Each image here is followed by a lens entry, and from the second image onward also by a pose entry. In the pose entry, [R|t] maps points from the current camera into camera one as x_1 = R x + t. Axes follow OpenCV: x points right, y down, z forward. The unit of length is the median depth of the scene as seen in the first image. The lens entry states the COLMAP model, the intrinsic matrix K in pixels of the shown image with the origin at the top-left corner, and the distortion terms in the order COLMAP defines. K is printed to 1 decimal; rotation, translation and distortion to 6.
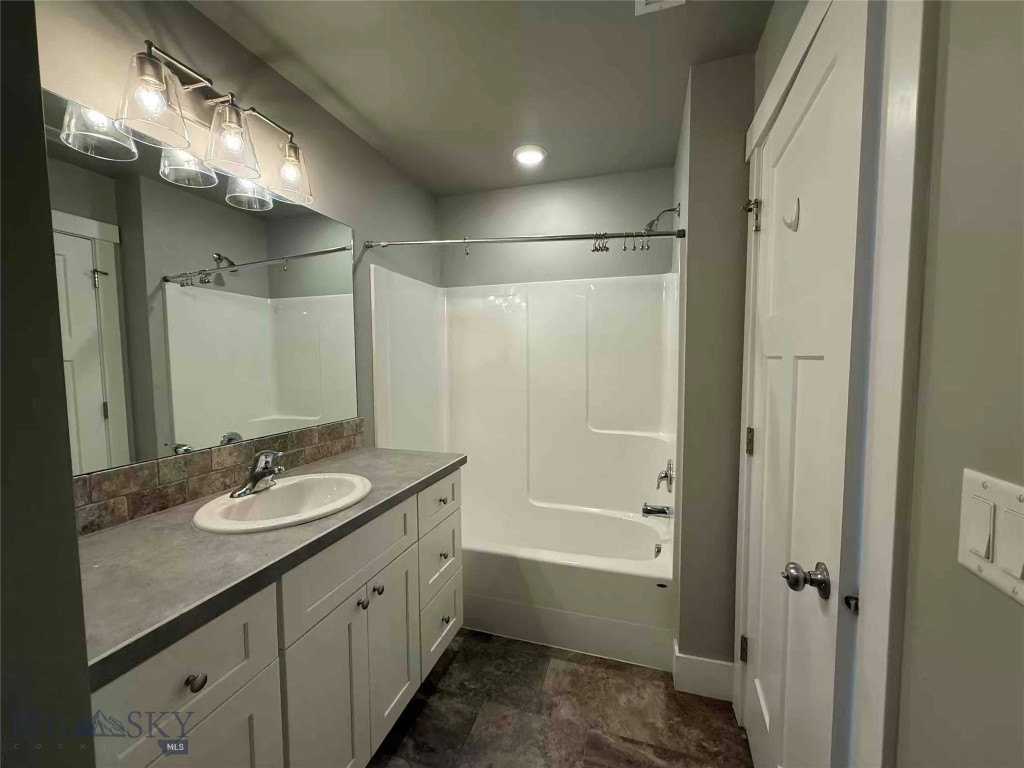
lens RADIAL K [[408.9, 0, 512.4], [0, 408.9, 386.6], [0, 0, 1]] dist [-0.010743, -0.000166]
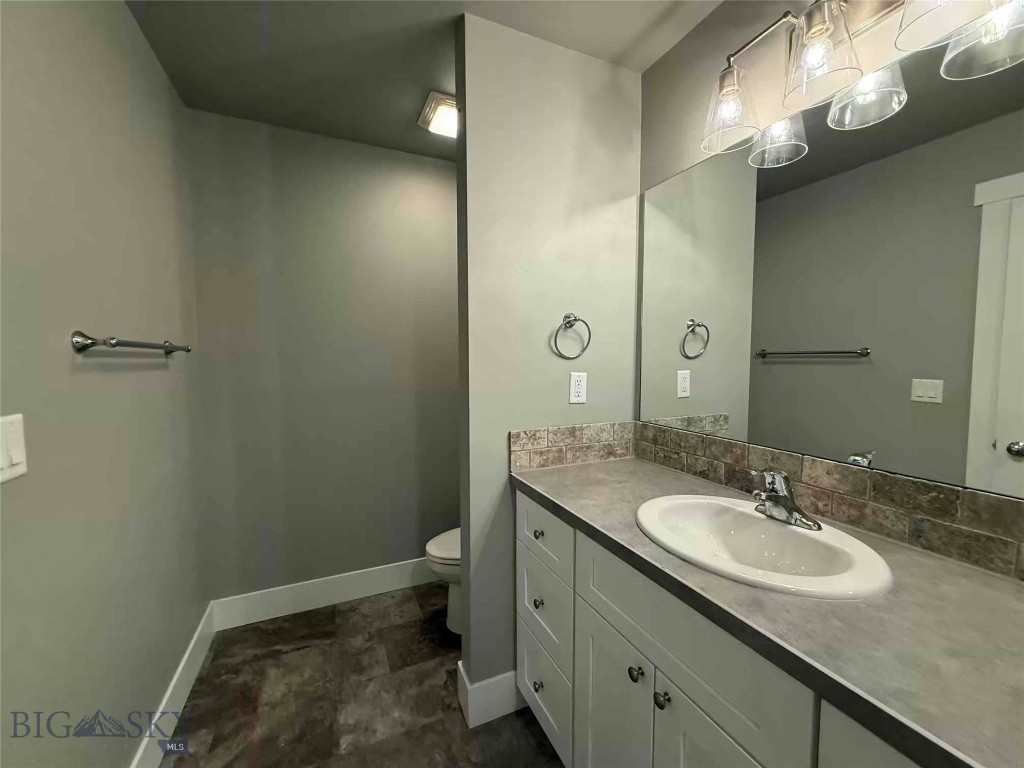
lens RADIAL K [[419.3, 0, 512.0], [0, 419.3, 384.0], [0, 0, 1]] dist [0.000247, -0.000043]
pose [[-0.746402, 0.054426, -0.663266, 0.279470], [-0.040293, 0.991126, 0.126673, -0.079867], [0.664275, 0.121274, -0.737585, 1.333760]]
